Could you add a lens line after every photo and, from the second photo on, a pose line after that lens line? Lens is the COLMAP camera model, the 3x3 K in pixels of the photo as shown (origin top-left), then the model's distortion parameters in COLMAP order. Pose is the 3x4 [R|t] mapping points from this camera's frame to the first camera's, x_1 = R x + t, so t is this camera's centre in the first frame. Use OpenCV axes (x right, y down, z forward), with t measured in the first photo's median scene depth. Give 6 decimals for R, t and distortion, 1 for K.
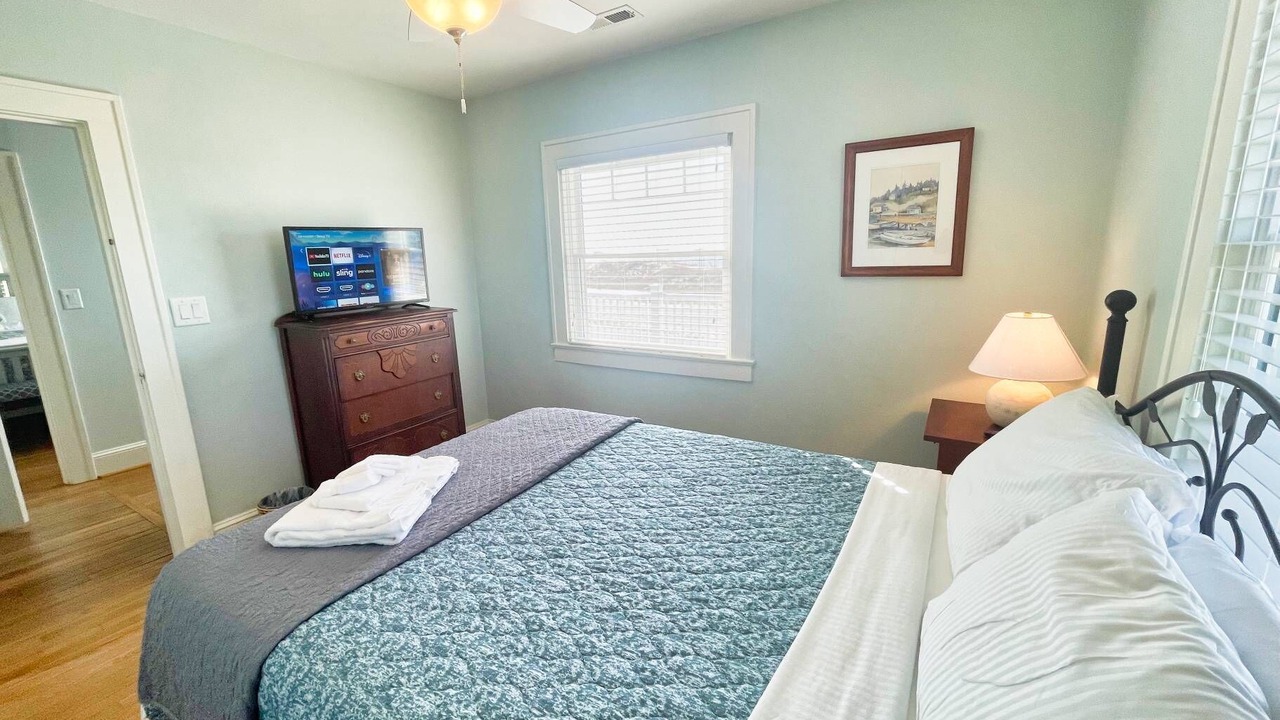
lens RADIAL K [[518.9, 0, 642.8], [0, 518.9, 360.1], [0, 0, 1]] dist [-0.010330, -0.000006]
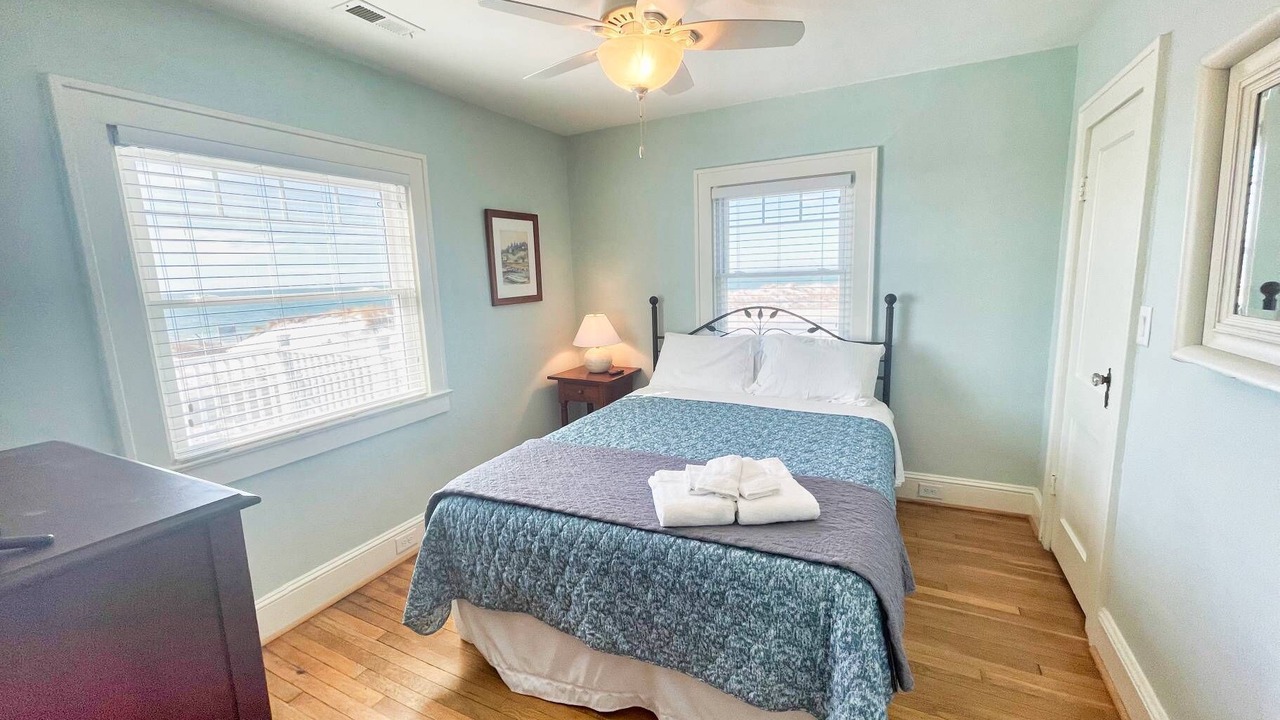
lens RADIAL K [[518.9, 0, 636.1], [0, 518.9, 362.6], [0, 0, 1]] dist [-0.010330, -0.000006]
pose [[-0.079407, -0.136228, 0.987490, -0.990102], [0.246549, 0.957157, 0.151869, -0.137119], [-0.965872, 0.255524, -0.042418, 0.753492]]
